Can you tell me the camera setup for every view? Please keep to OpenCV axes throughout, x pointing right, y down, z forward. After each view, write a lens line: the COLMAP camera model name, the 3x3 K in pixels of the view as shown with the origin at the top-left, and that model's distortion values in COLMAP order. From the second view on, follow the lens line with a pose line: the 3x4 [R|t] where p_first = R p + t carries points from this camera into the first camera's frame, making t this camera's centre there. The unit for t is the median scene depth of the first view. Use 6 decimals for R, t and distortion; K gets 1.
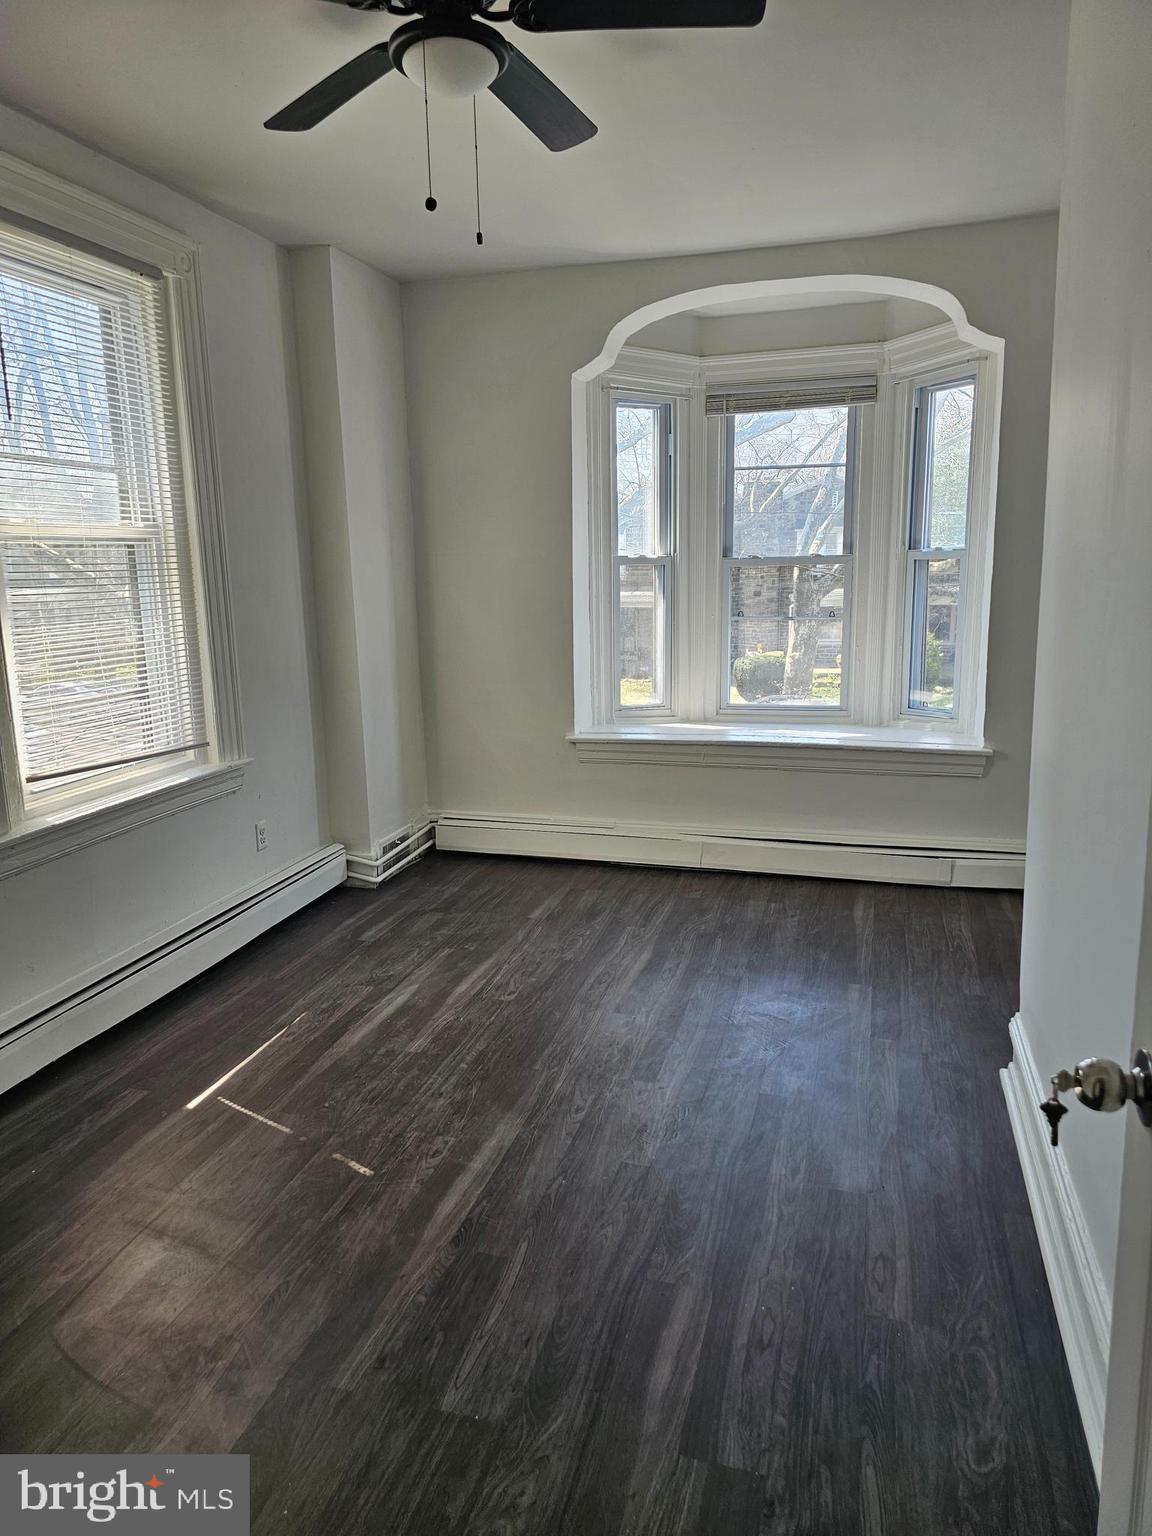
lens RADIAL K [[1021.9, 0, 563.3], [0, 1021.9, 763.9], [0, 0, 1]] dist [0.056806, -0.044390]
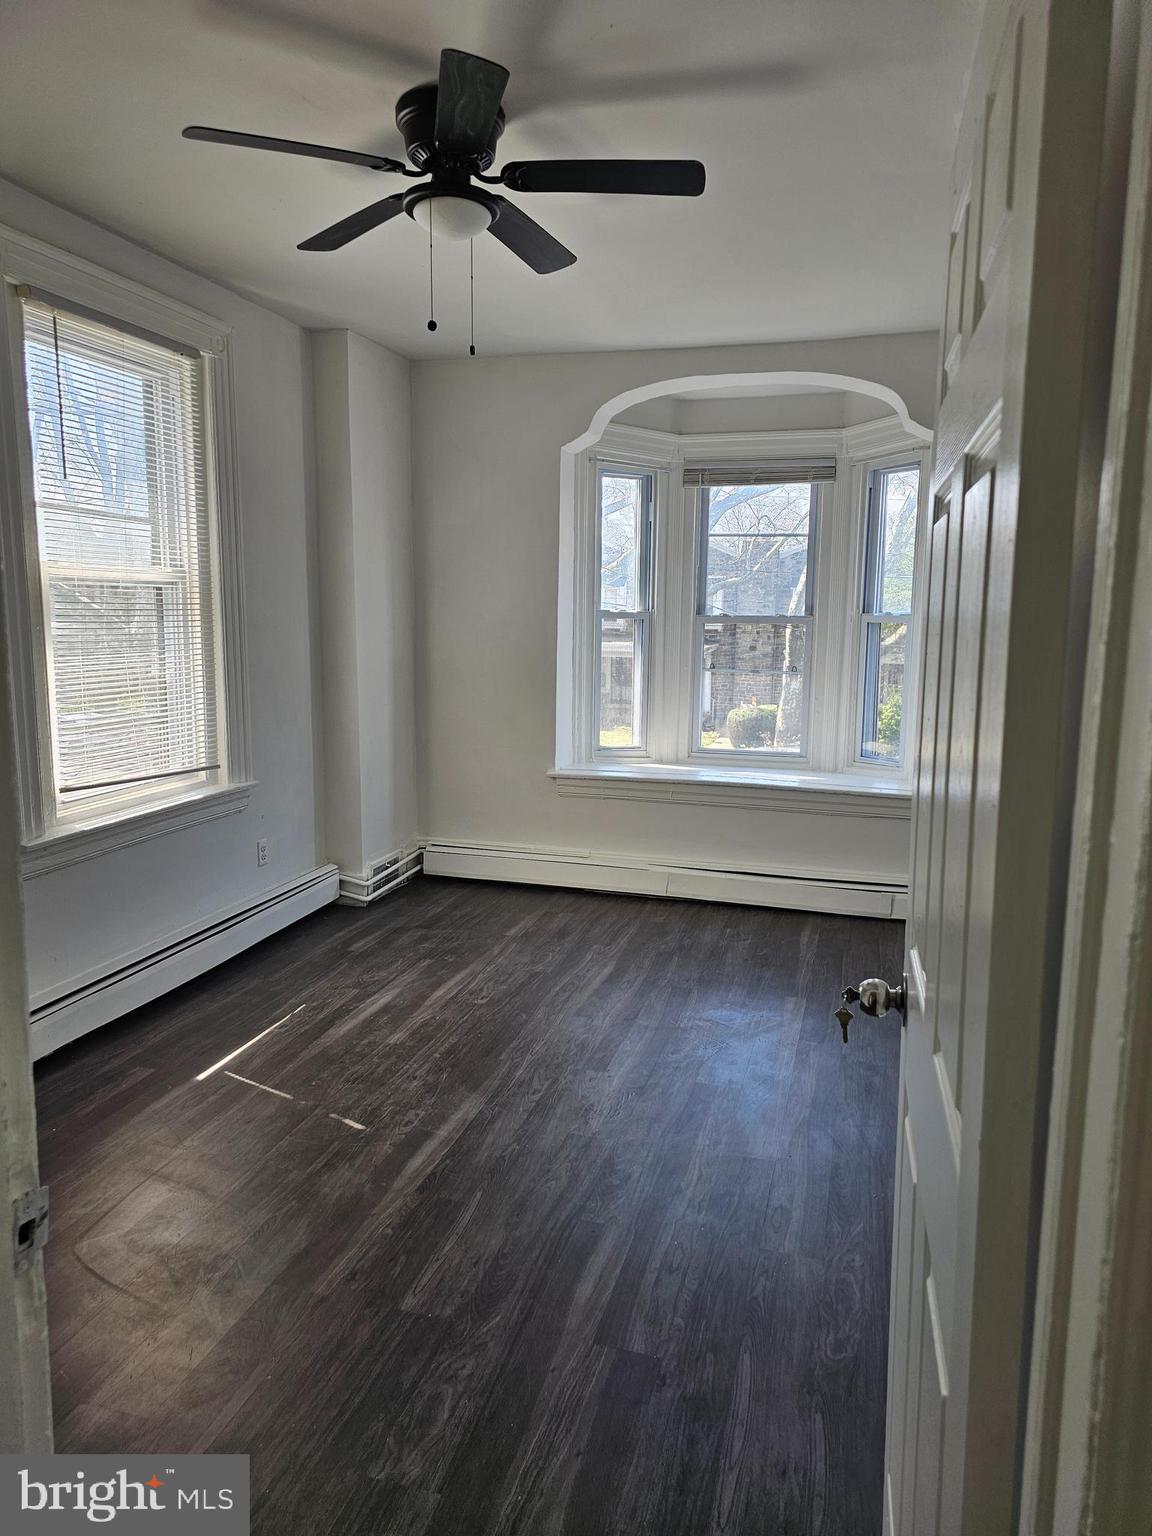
lens RADIAL K [[1020.4, 0, 582.1], [0, 1020.4, 757.5], [0, 0, 1]] dist [0.063837, -0.059965]
pose [[0.999349, 0.030249, 0.019674, 0.028782], [-0.029182, 0.998197, -0.052448, 0.021136], [-0.021225, 0.051840, 0.998430, -0.138964]]
